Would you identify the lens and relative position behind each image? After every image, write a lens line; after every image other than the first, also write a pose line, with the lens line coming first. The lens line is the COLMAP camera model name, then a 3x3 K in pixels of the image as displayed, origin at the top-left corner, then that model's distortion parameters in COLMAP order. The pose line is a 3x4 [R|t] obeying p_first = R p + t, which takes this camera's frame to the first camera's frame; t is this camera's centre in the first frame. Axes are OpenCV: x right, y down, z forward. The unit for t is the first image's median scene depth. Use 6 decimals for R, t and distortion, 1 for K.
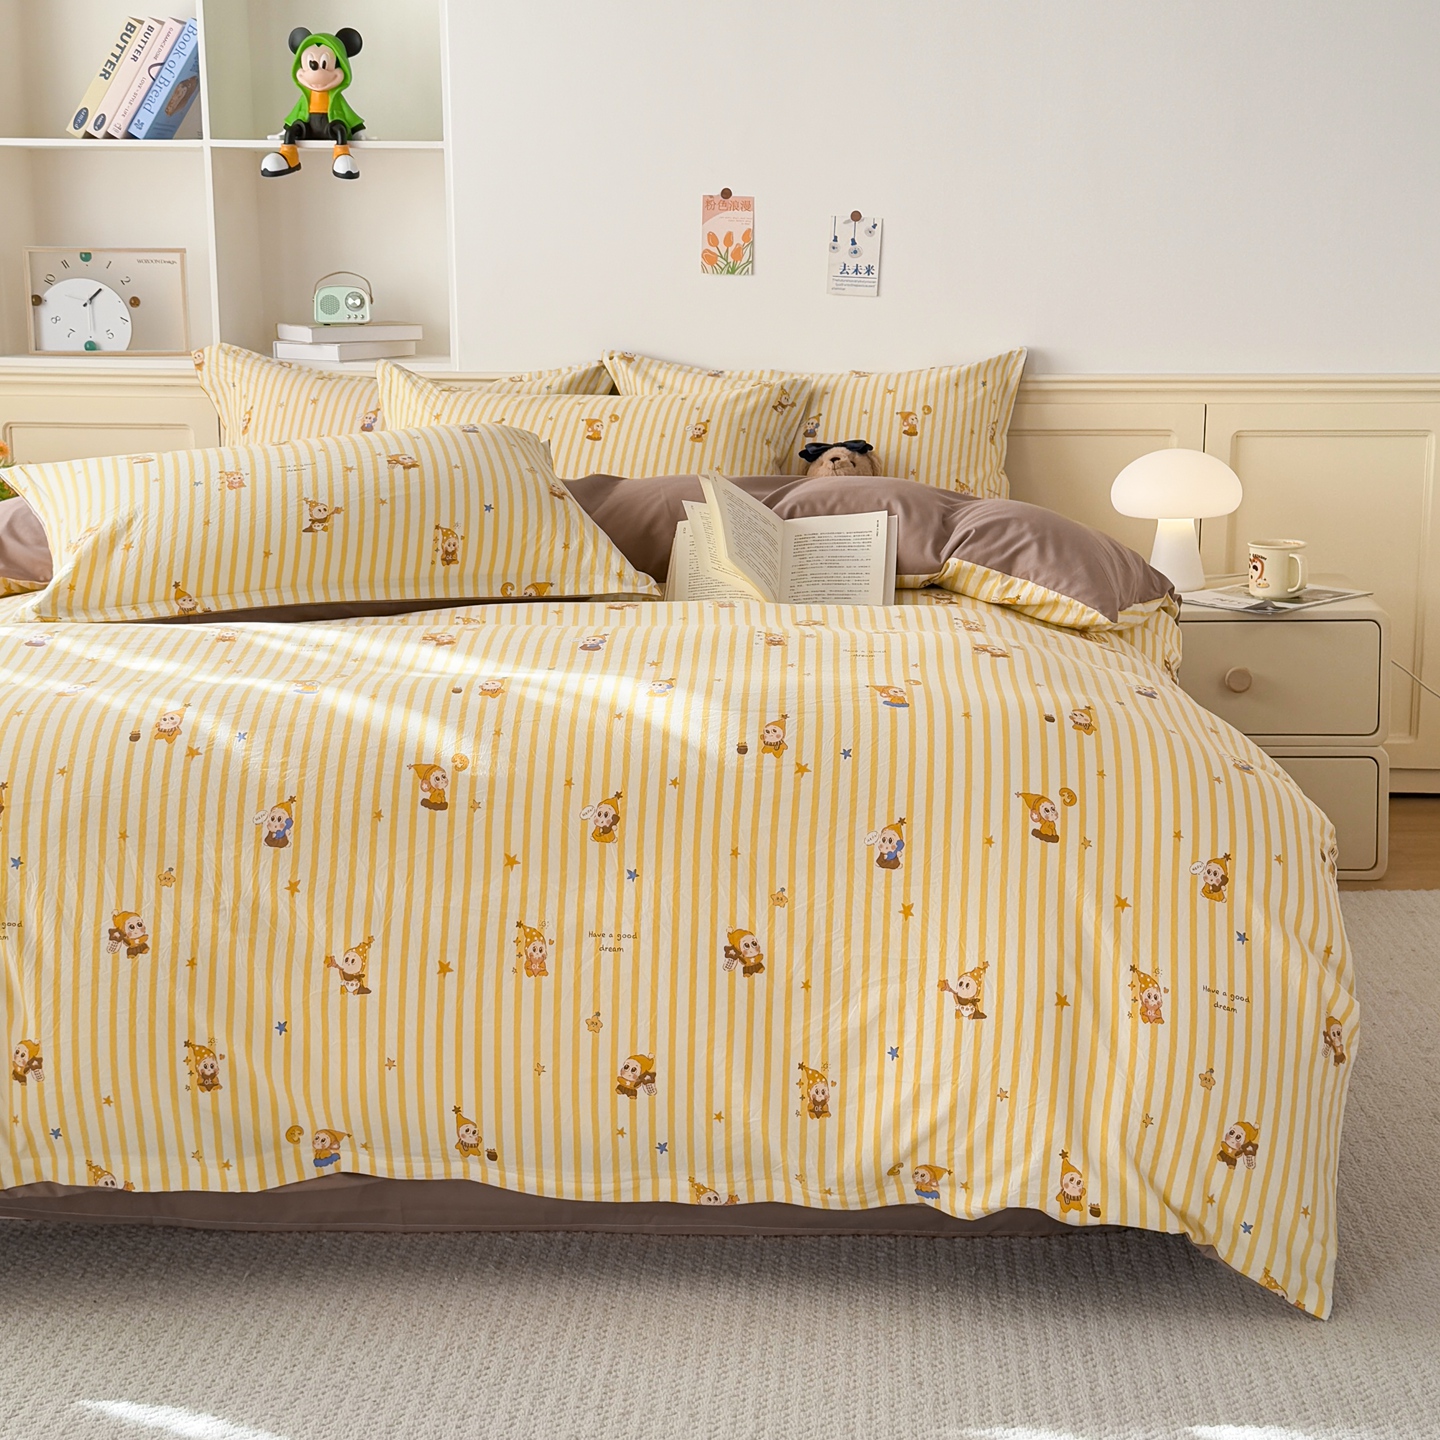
lens RADIAL K [[2313.5, 0, 750.7], [0, 2313.5, 648.6], [0, 0, 1]] dist [0.149821, -0.174151]
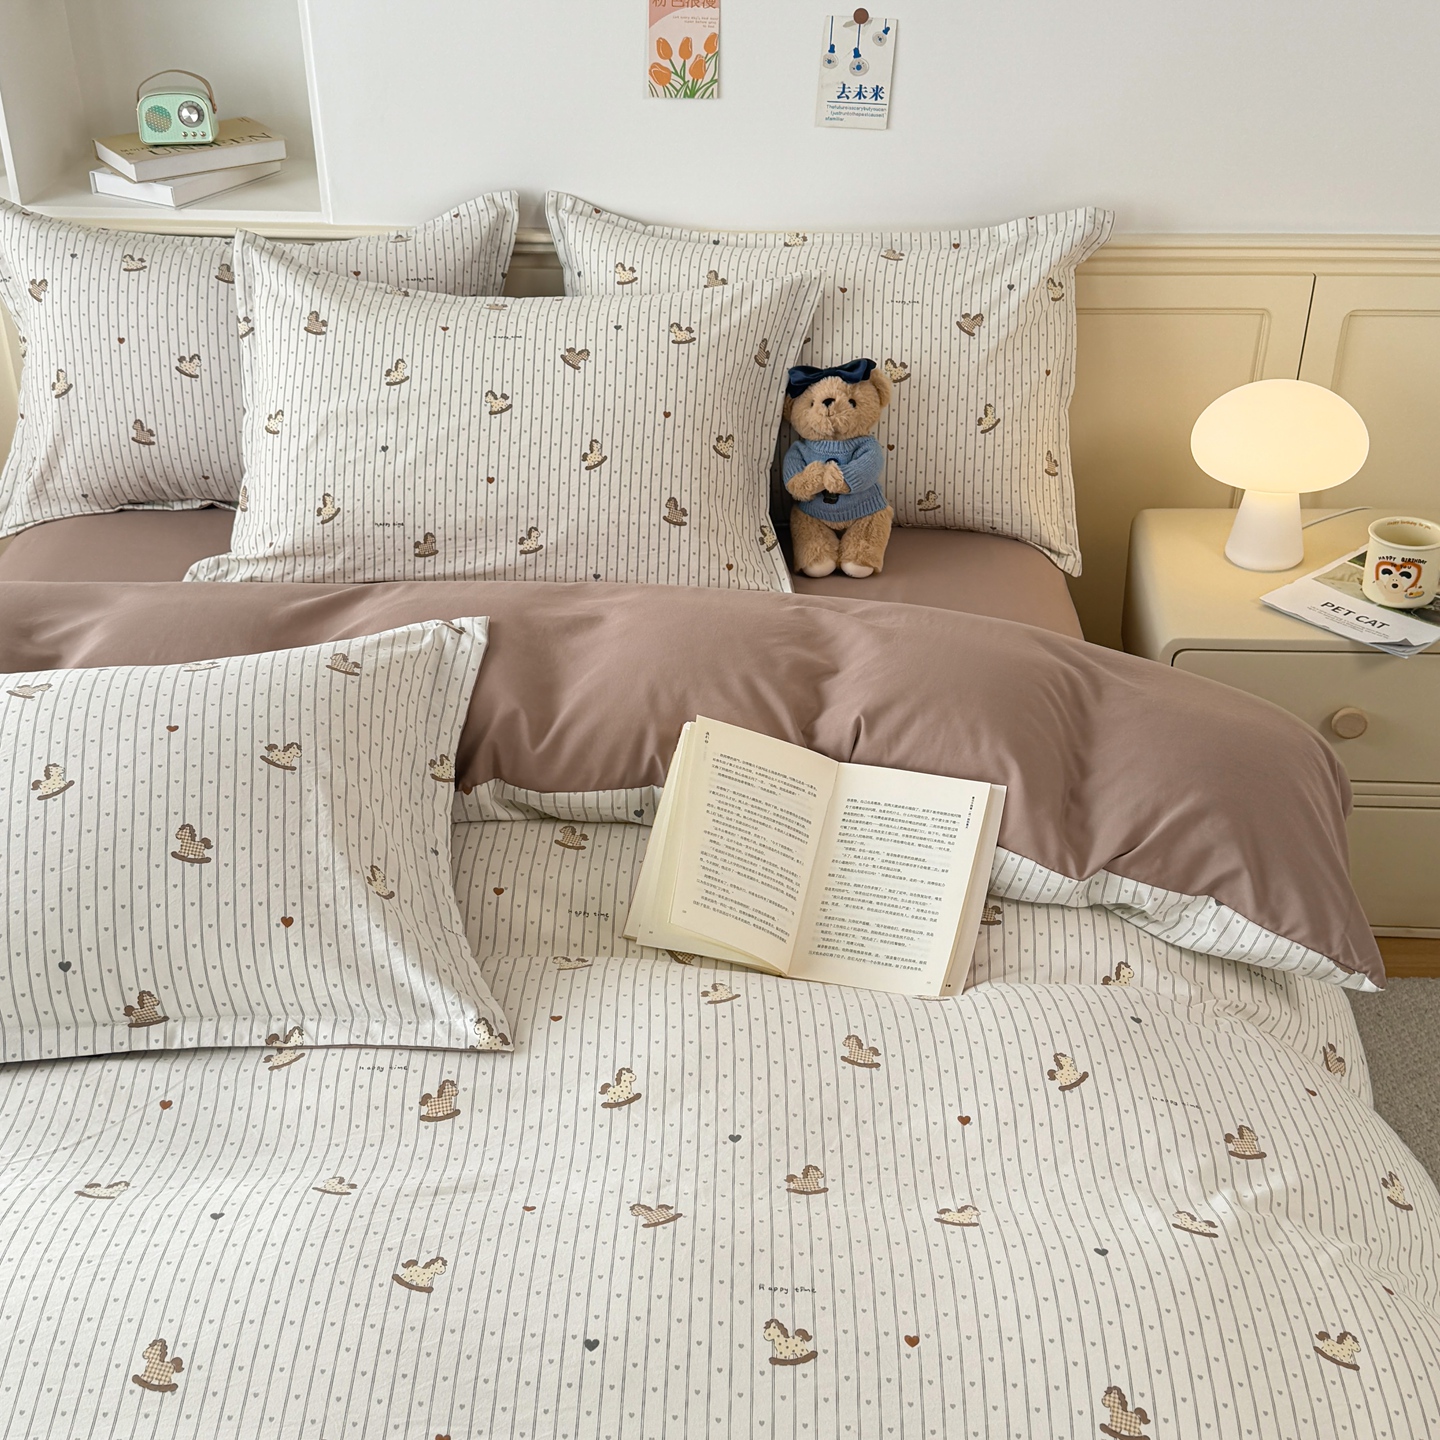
lens RADIAL K [[1906.6, 0, 717.4], [0, 1906.6, 747.7], [0, 0, 1]] dist [0.171595, -0.366836]
pose [[0.999978, -0.006191, 0.002463, -0.002410], [0.004903, 0.933984, 0.357280, -0.188843], [-0.004513, -0.357260, 0.933994, 0.353410]]
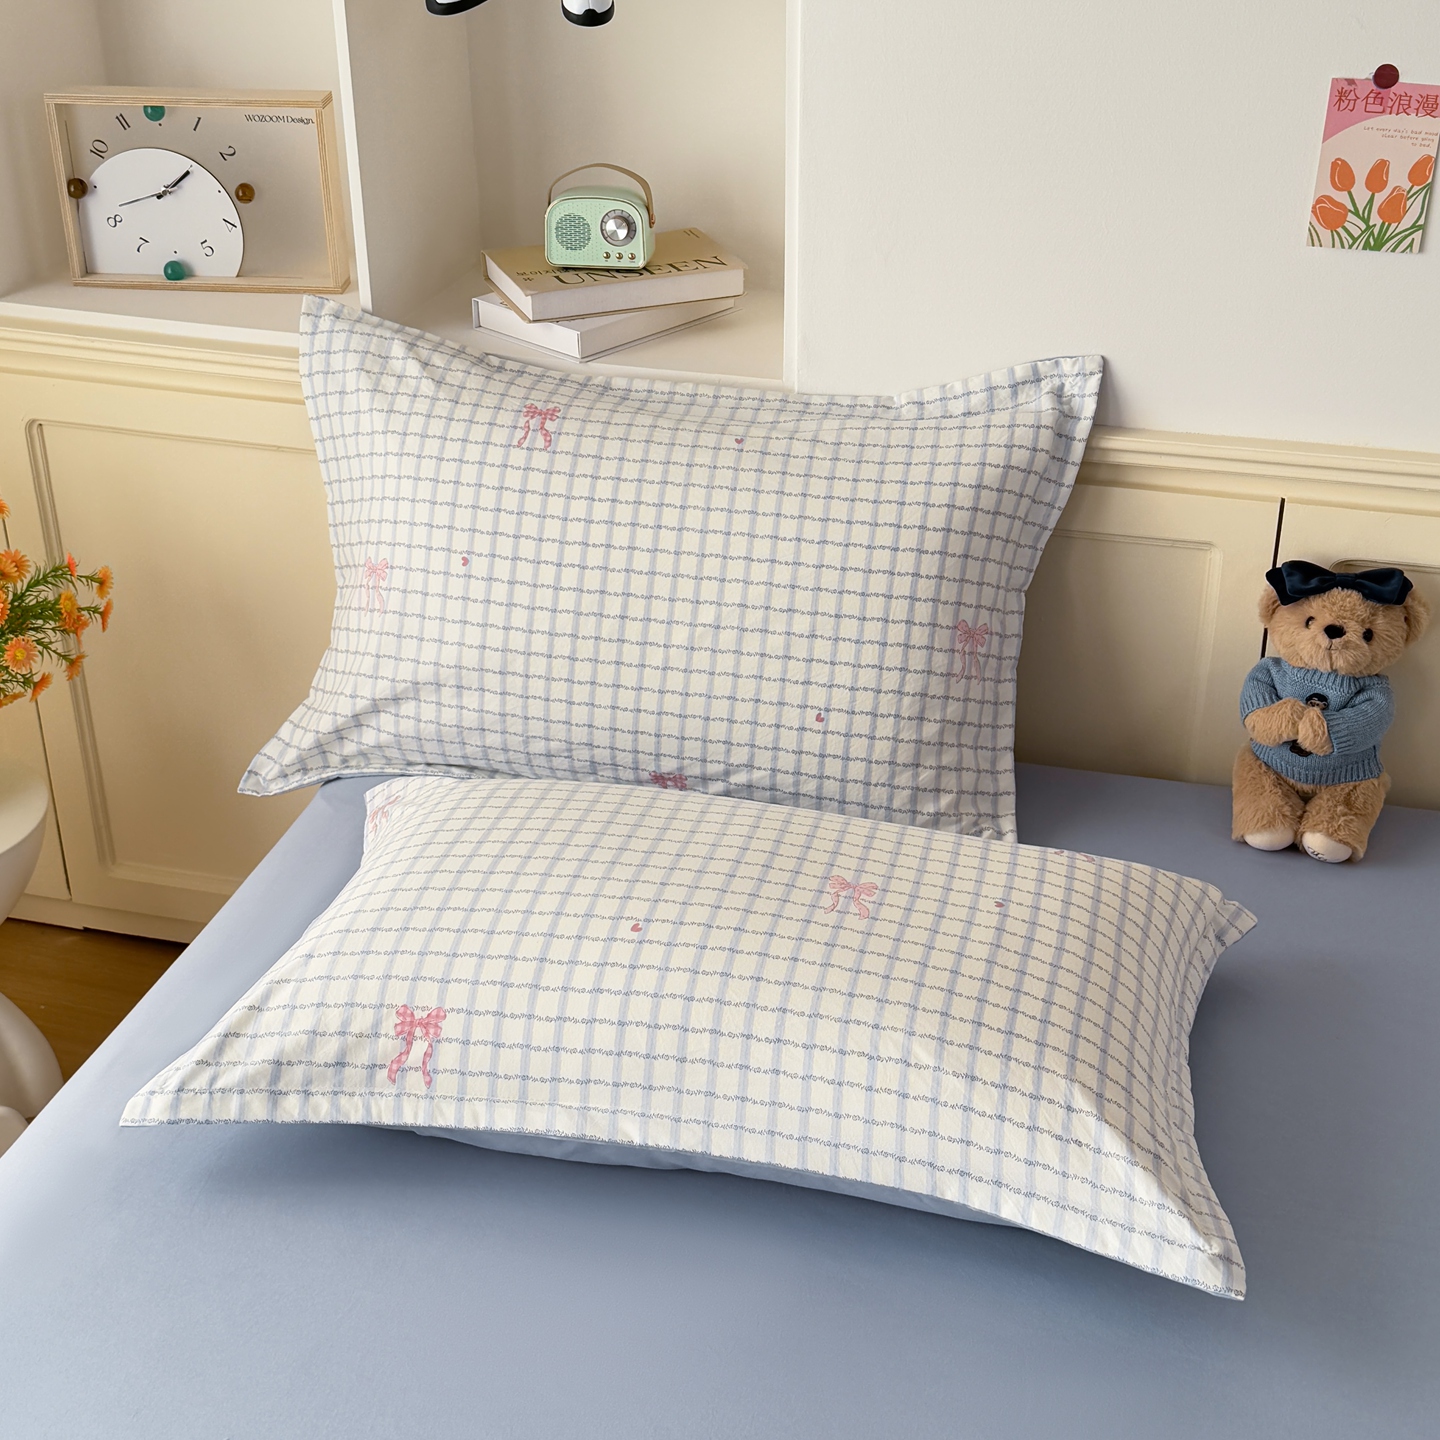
lens RADIAL K [[2144.4, 0, 720.0], [0, 2144.4, 720.0], [0, 0, 1]] dist [0.144292, -0.287436]
pose [[0.975150, 0.098783, -0.198302, -0.040623], [-0.033132, 0.950049, 0.310336, -0.203964], [0.219053, -0.296054, 0.929714, 0.537705]]
